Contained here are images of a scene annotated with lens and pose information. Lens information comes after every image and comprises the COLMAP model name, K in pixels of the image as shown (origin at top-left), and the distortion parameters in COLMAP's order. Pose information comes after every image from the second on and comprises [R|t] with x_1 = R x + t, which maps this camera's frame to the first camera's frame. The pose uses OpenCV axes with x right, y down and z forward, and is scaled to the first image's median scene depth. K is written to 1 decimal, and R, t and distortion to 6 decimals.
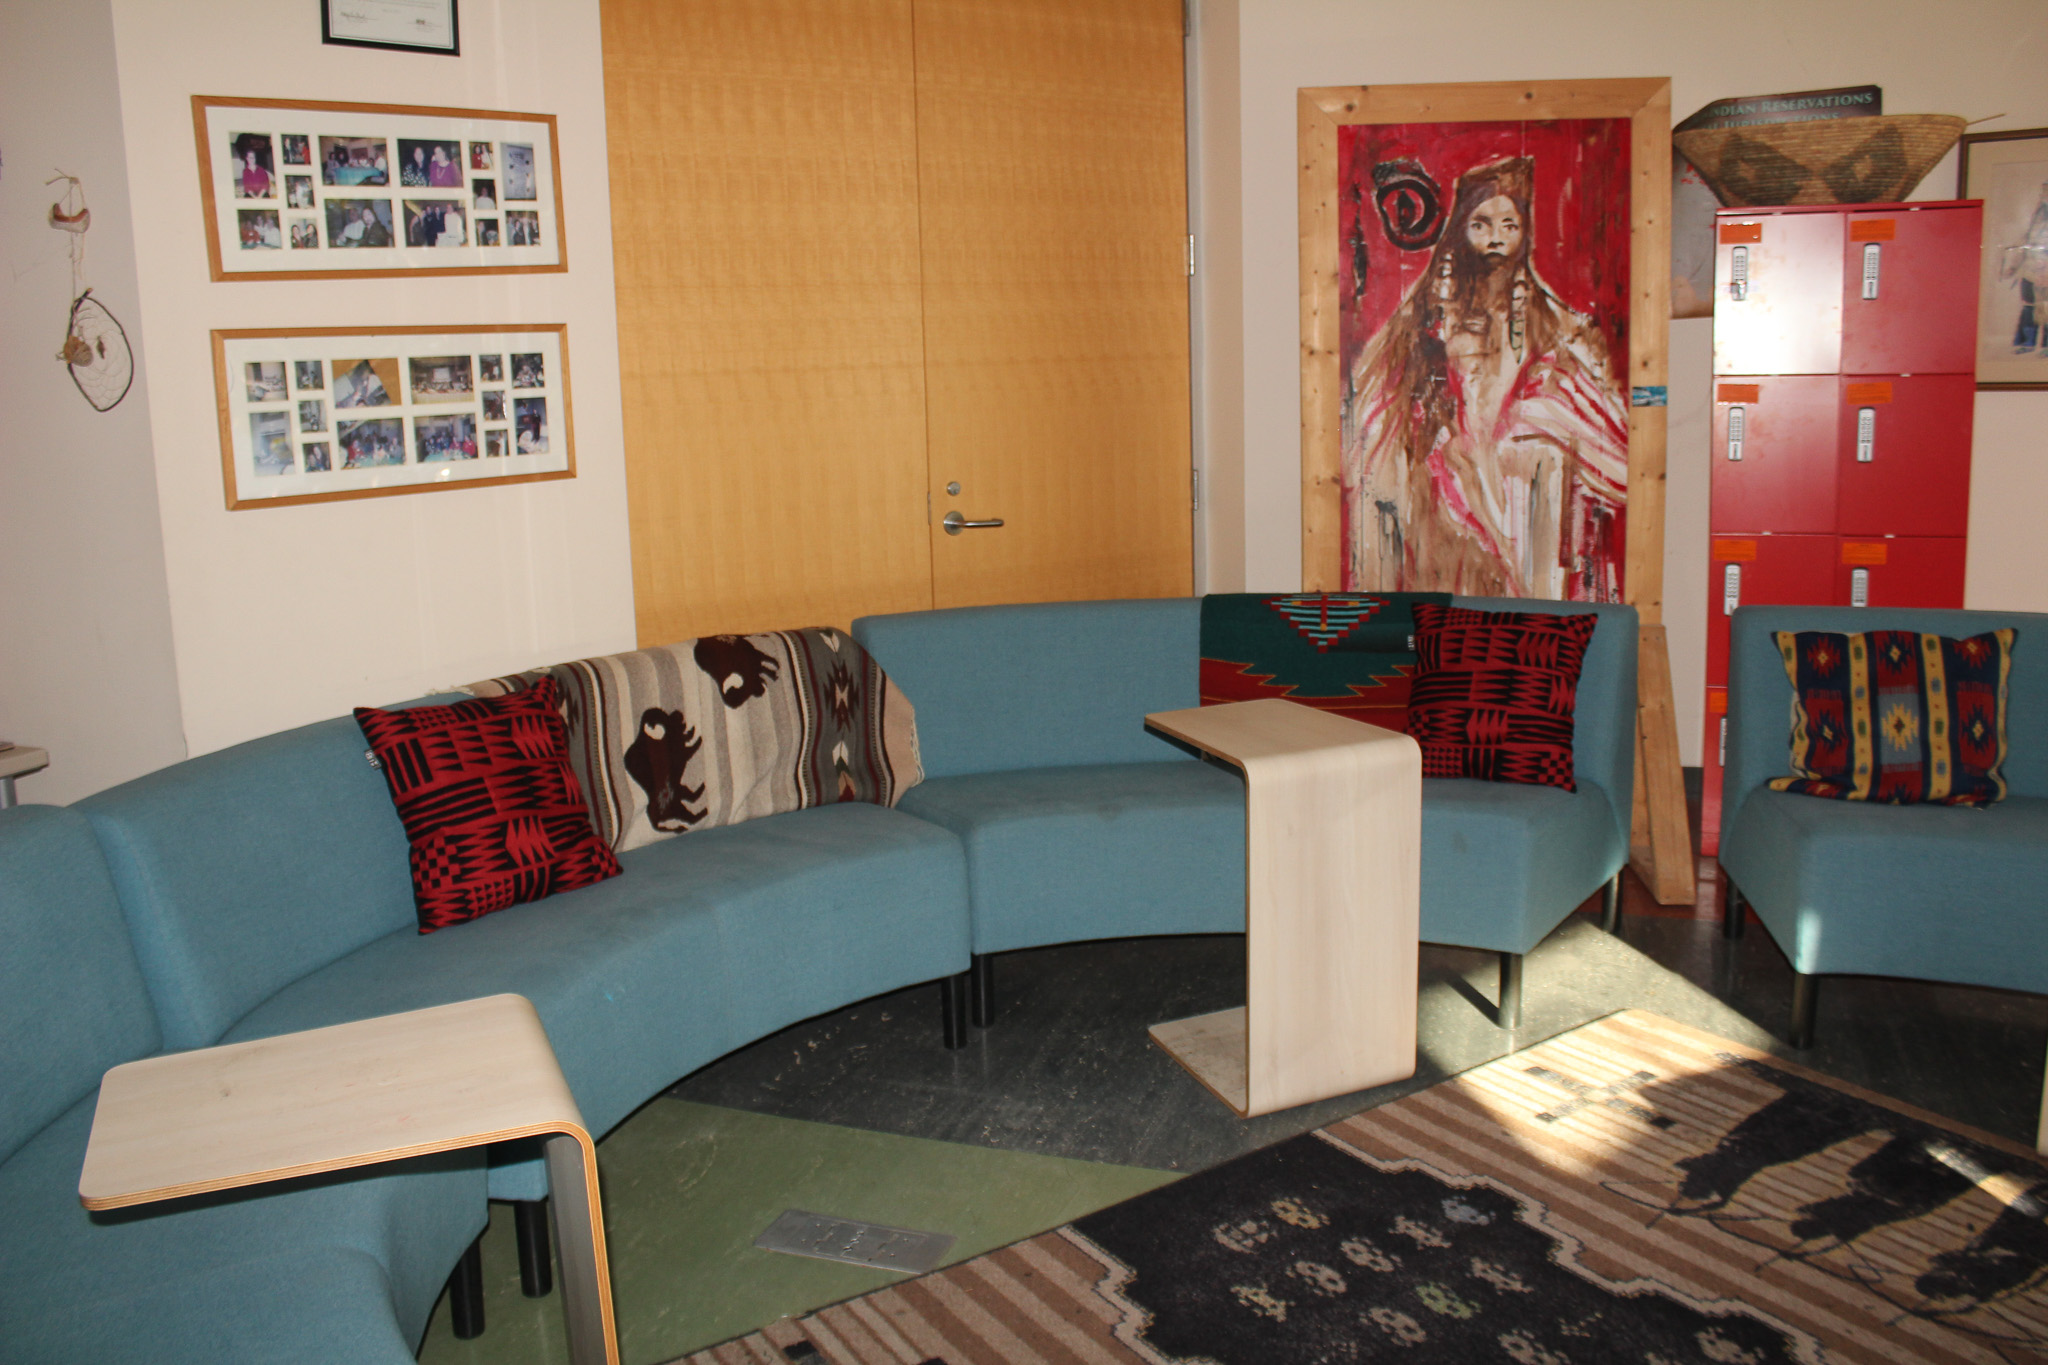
lens RADIAL K [[1709.1, 0, 1022.5], [0, 1709.1, 634.9], [0, 0, 1]] dist [-0.164884, 0.150402]
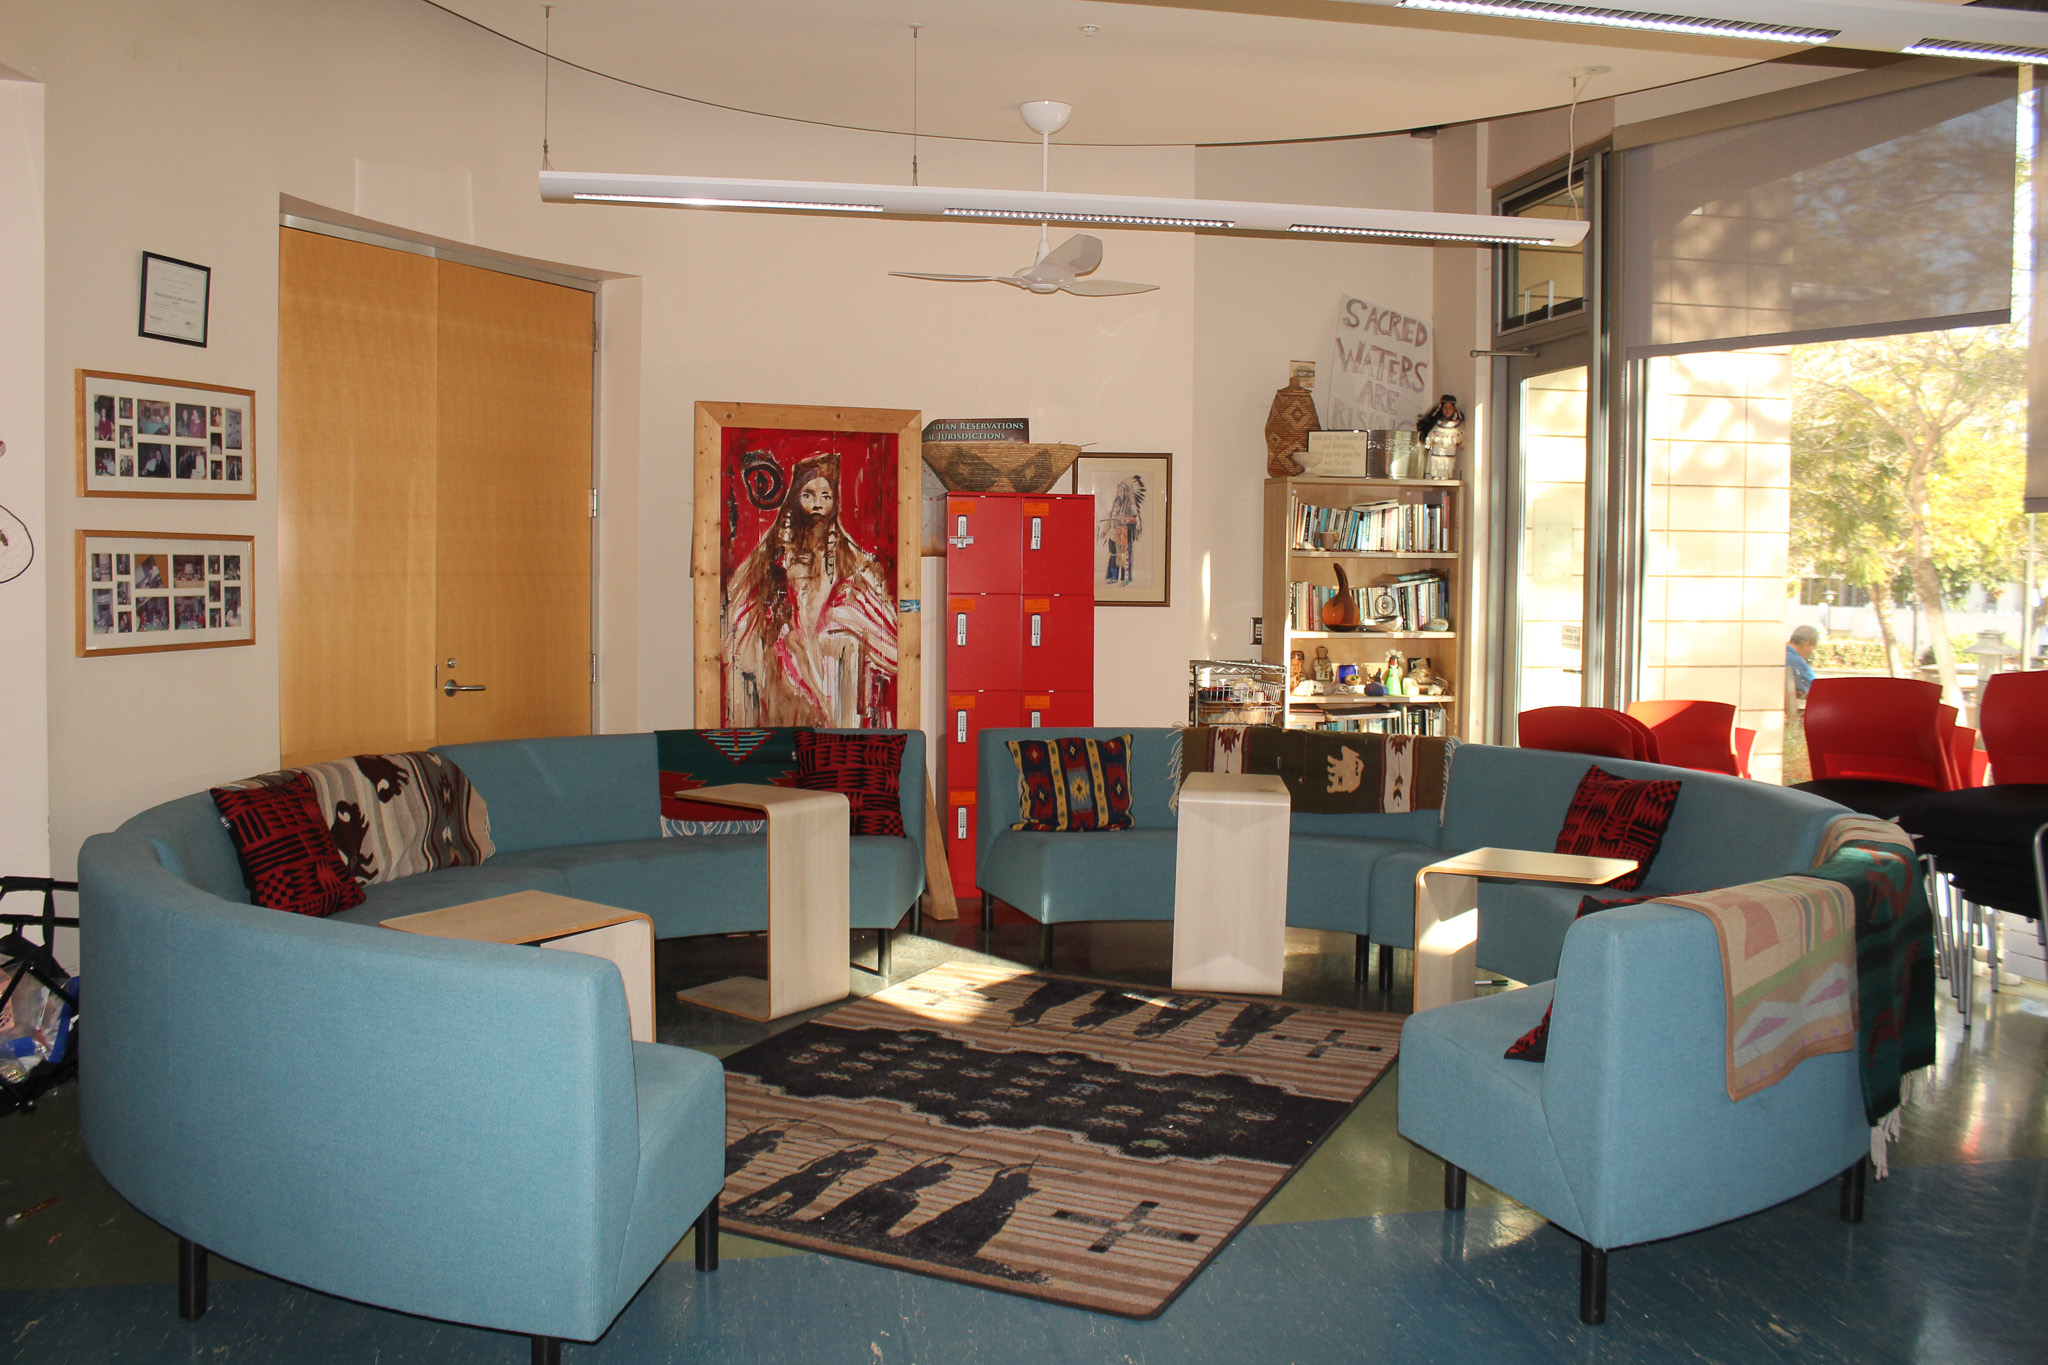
lens RADIAL K [[1709.1, 0, 1022.5], [0, 1709.1, 634.9], [0, 0, 1]] dist [-0.164884, 0.150402]
pose [[0.857158, 0.016927, 0.514775, -0.432296], [0.049639, 0.992092, -0.115277, 0.090745], [-0.512656, 0.124363, 0.849540, -0.508443]]
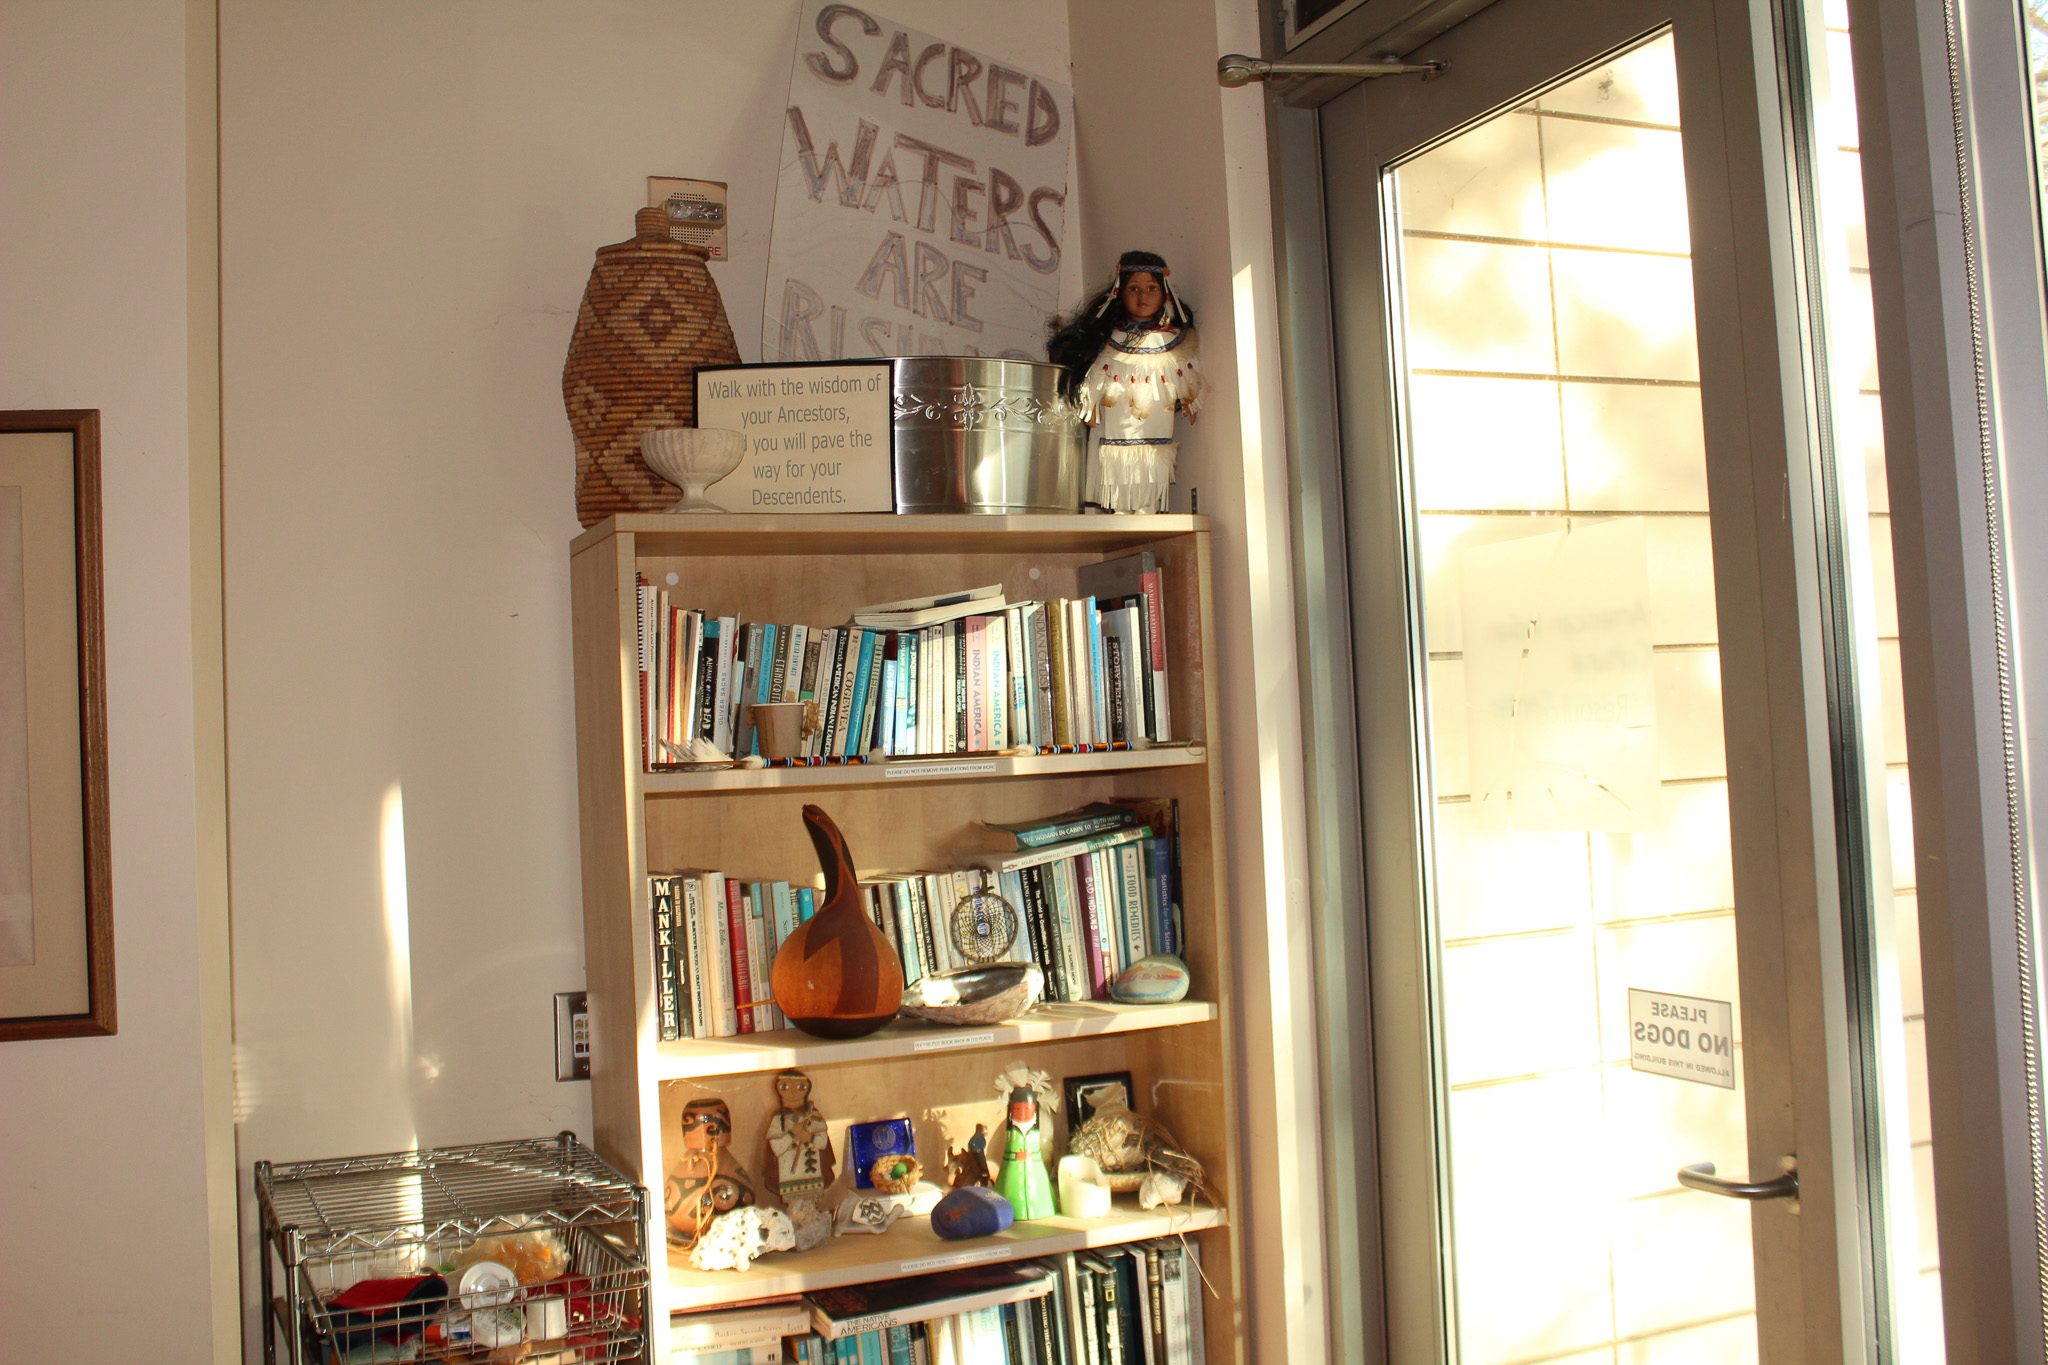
lens RADIAL K [[1967.1, 0, 1024.0], [0, 1967.1, 682.5], [0, 0, 1]] dist [-0.217375, -0.000389]
pose [[0.718032, 0.020486, 0.695709, 0.608621], [0.140714, 0.974653, -0.173930, -0.144659], [-0.681638, 0.222783, 0.696949, 0.578958]]
